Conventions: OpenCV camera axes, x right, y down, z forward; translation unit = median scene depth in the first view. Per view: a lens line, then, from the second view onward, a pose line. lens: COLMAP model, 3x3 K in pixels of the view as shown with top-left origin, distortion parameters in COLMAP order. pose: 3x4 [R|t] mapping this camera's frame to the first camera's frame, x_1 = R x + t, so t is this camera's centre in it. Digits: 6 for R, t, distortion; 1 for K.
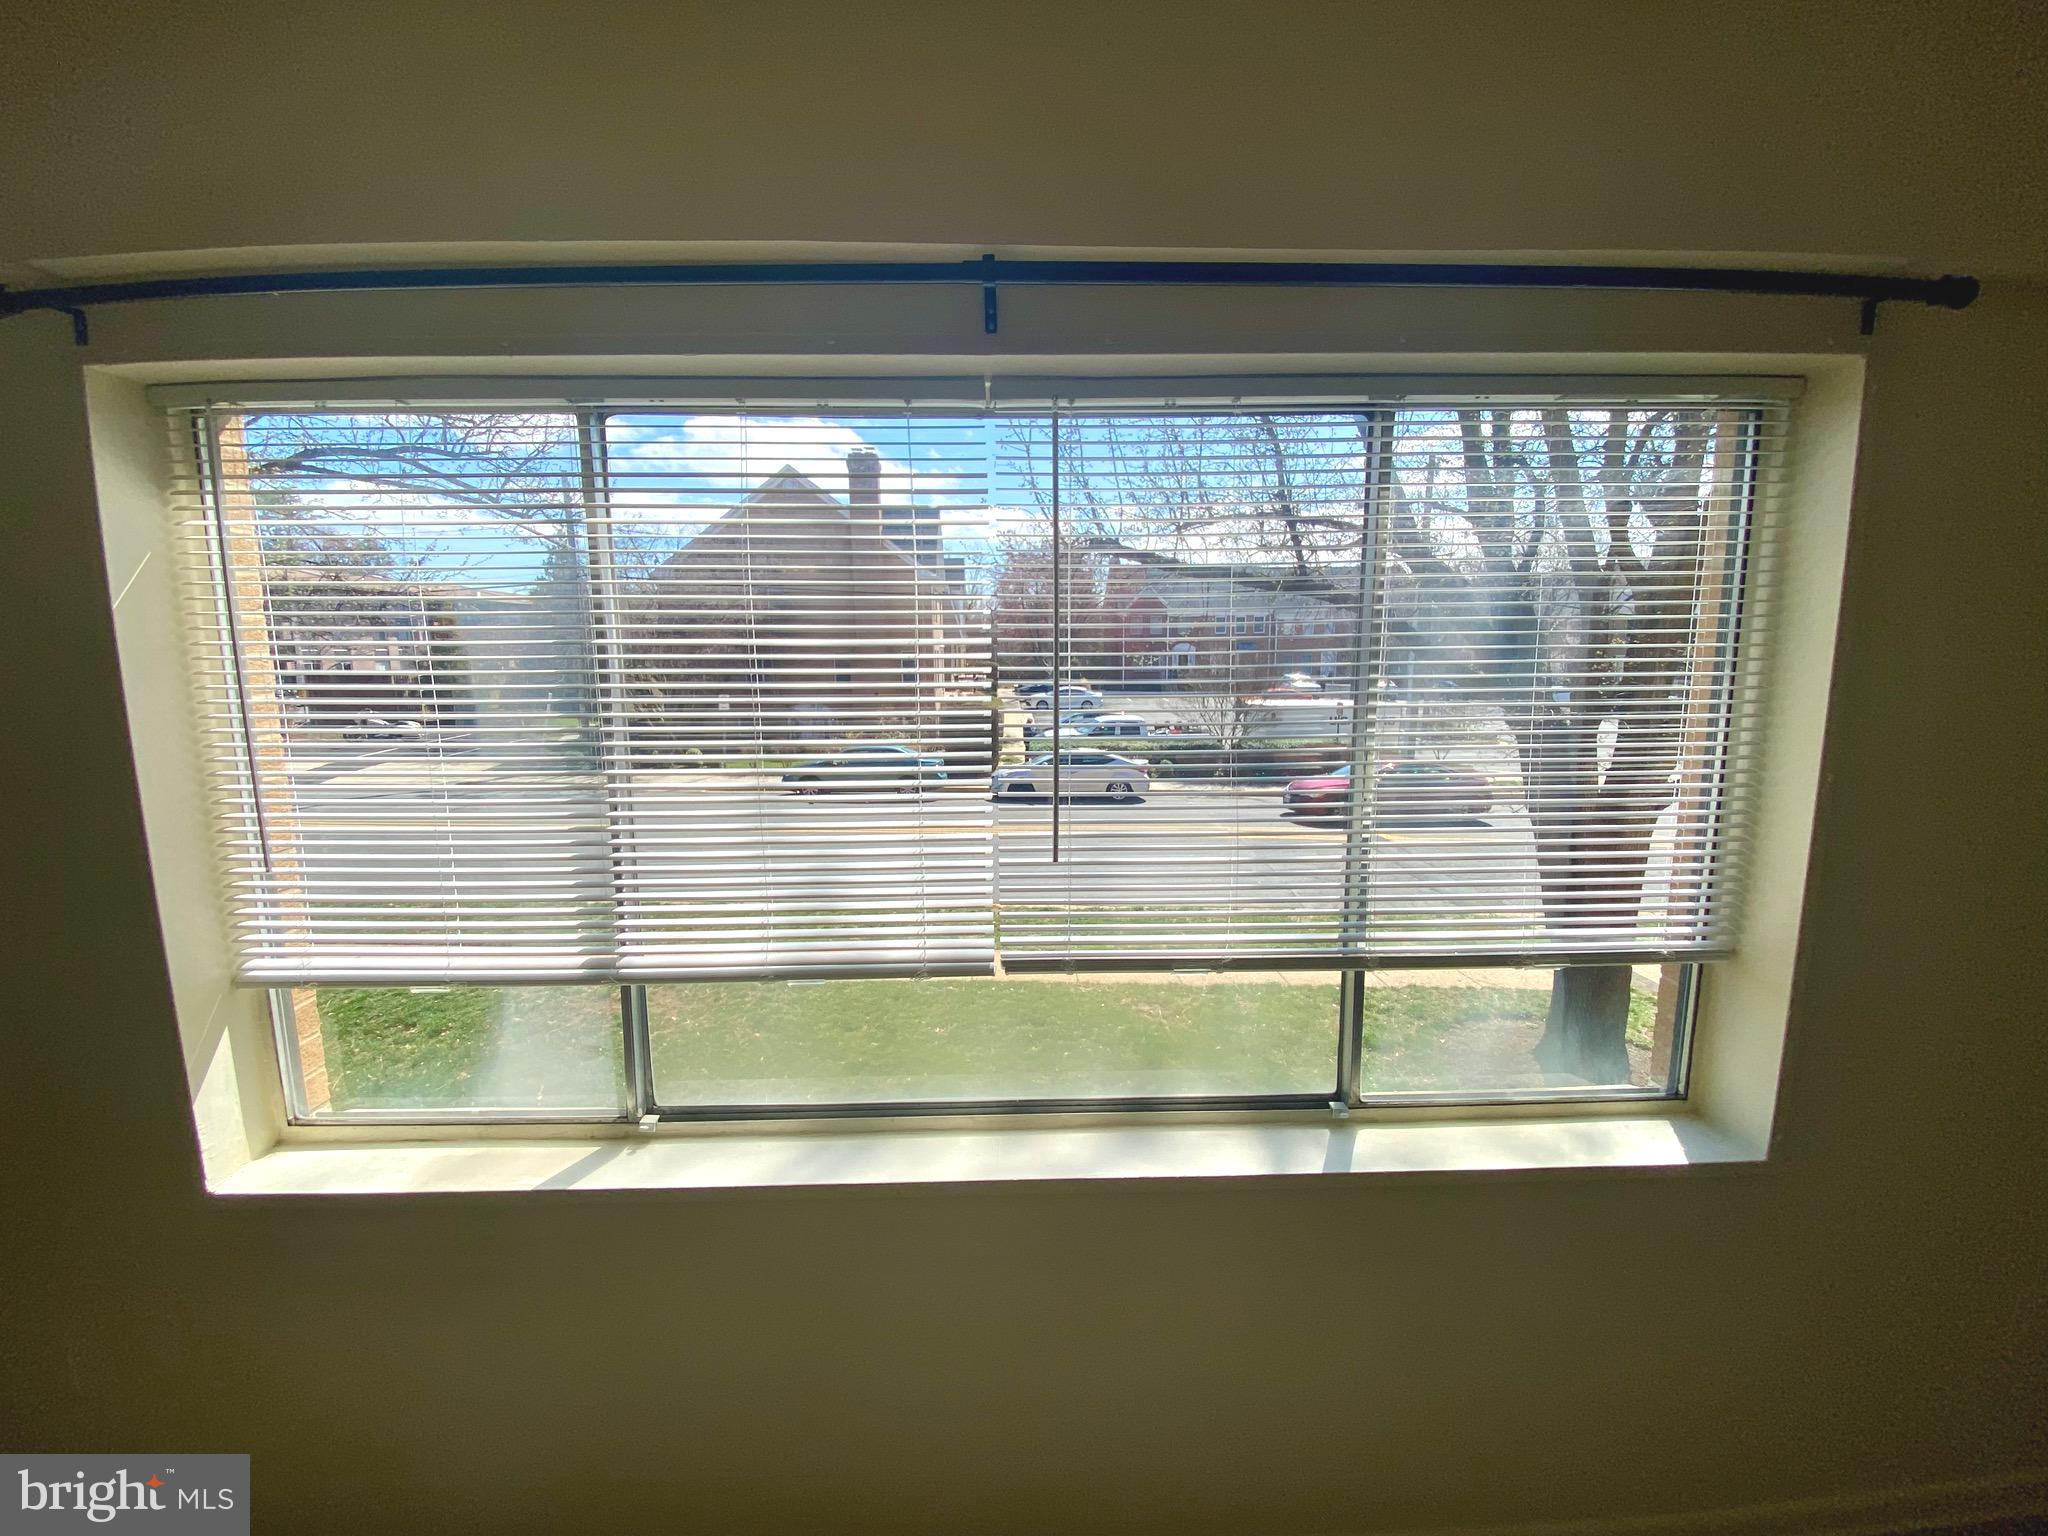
lens RADIAL K [[820.3, 0, 1024.0], [0, 820.3, 768.0], [0, 0, 1]] dist [0.001818, -0.011585]
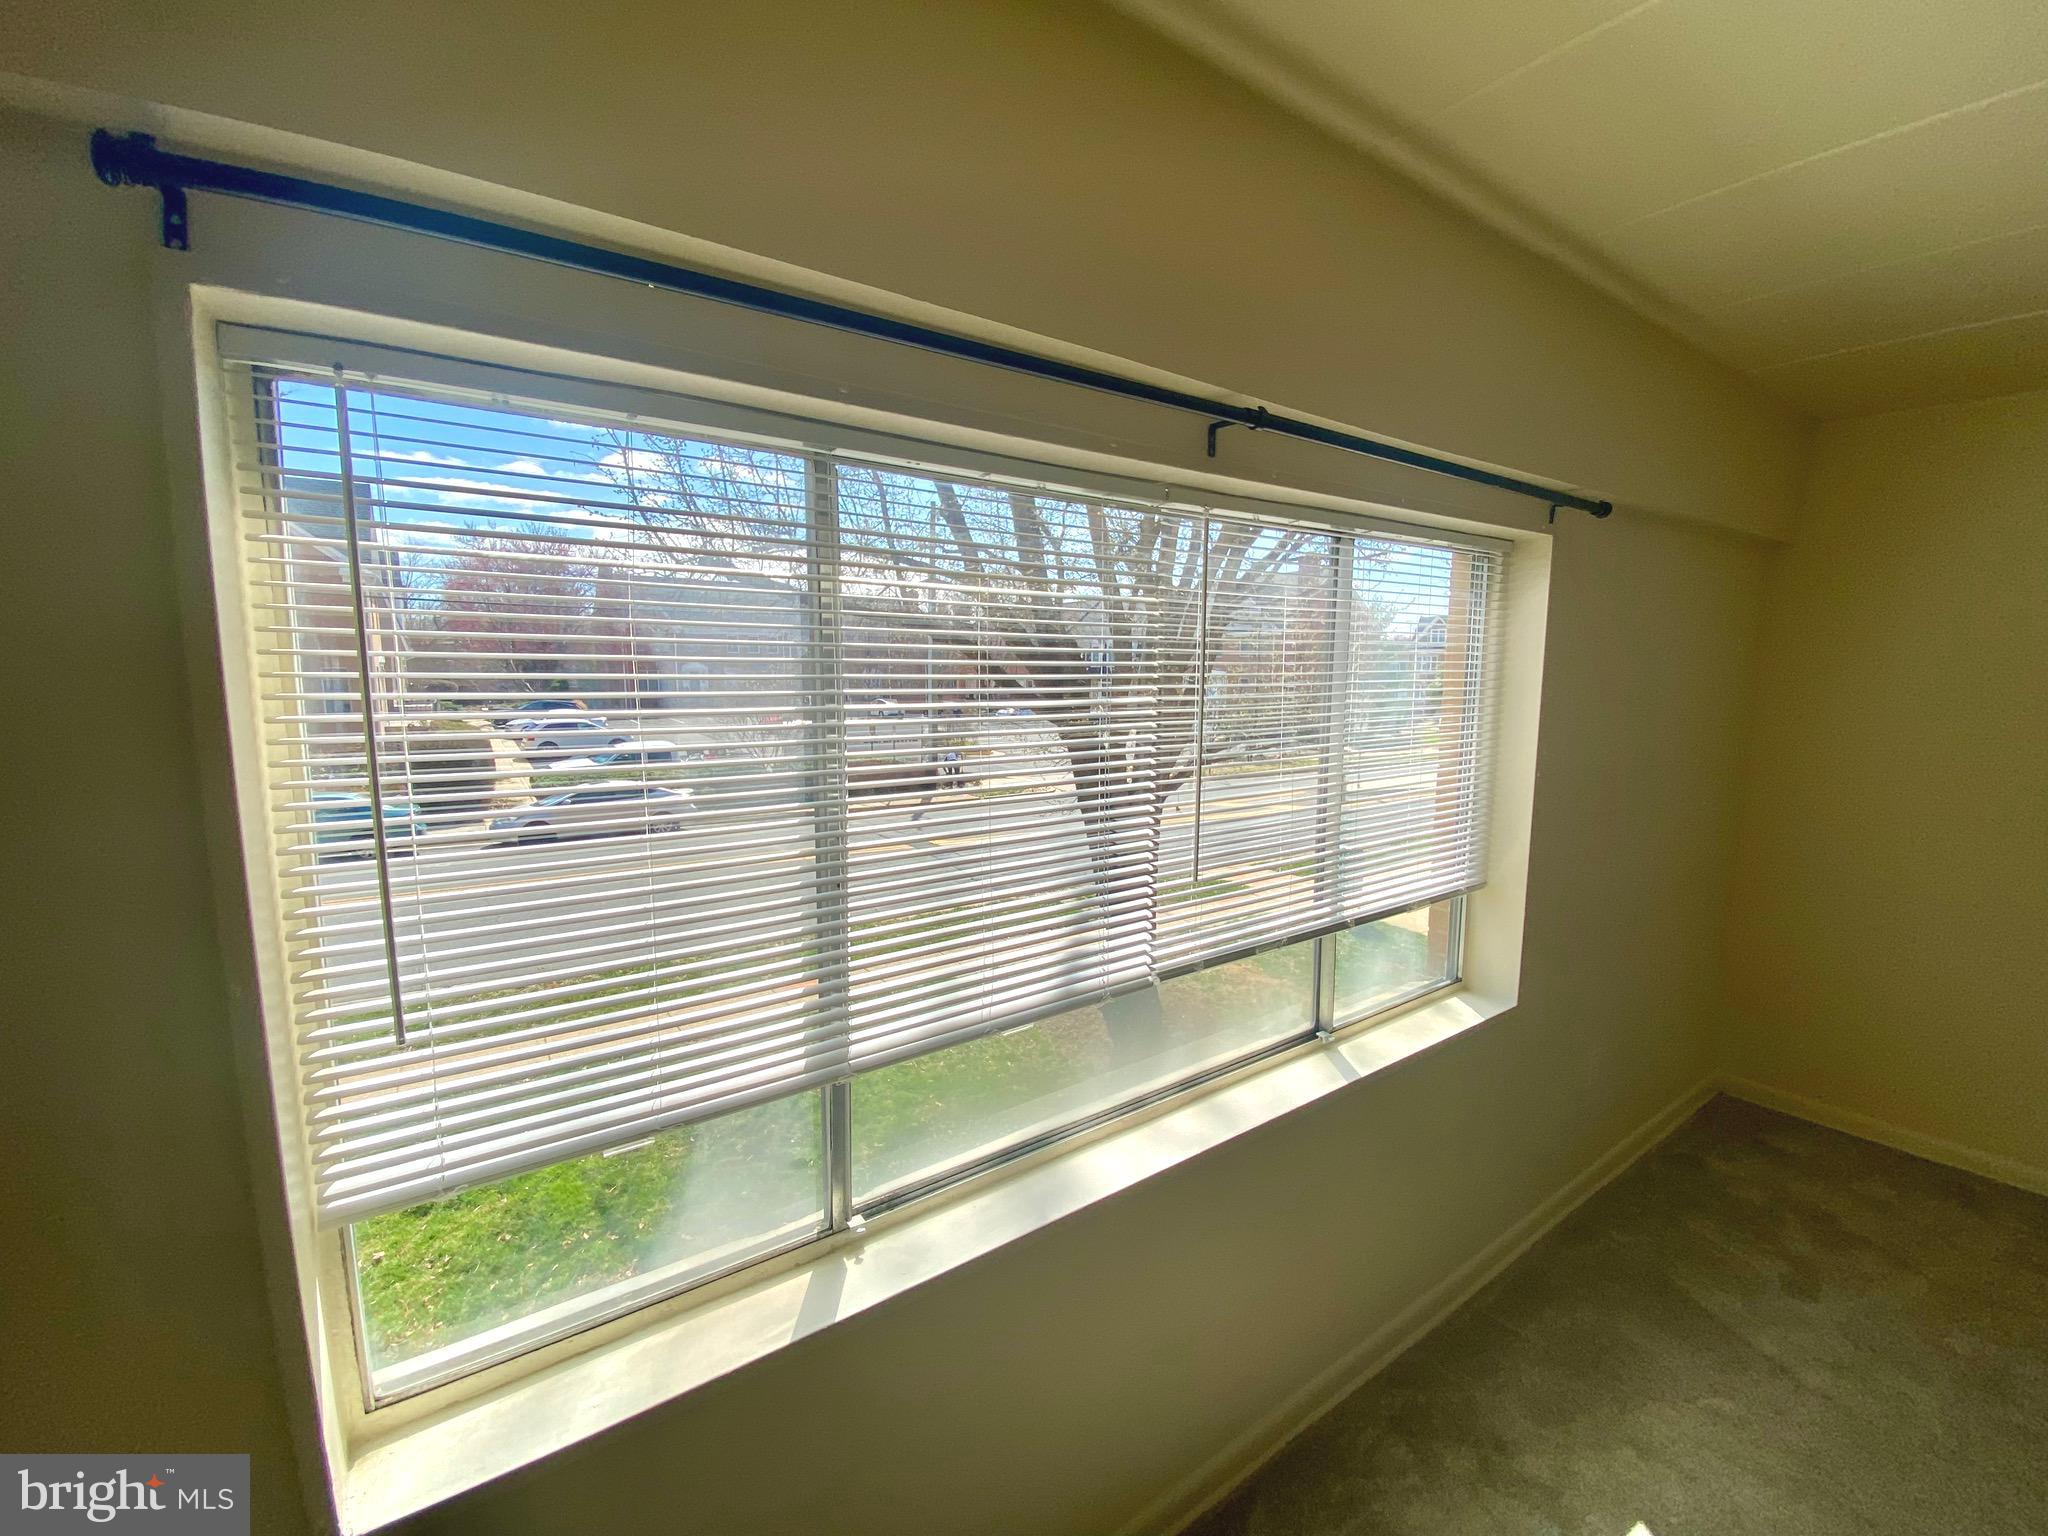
lens RADIAL K [[797.4, 0, 1024.7], [0, 797.4, 760.5], [0, 0, 1]] dist [-0.000413, -0.004928]
pose [[0.847394, -0.052712, 0.528342, -0.777441], [0.069952, 0.997470, -0.012677, -0.065101], [-0.526337, 0.047701, 0.848937, 0.124333]]
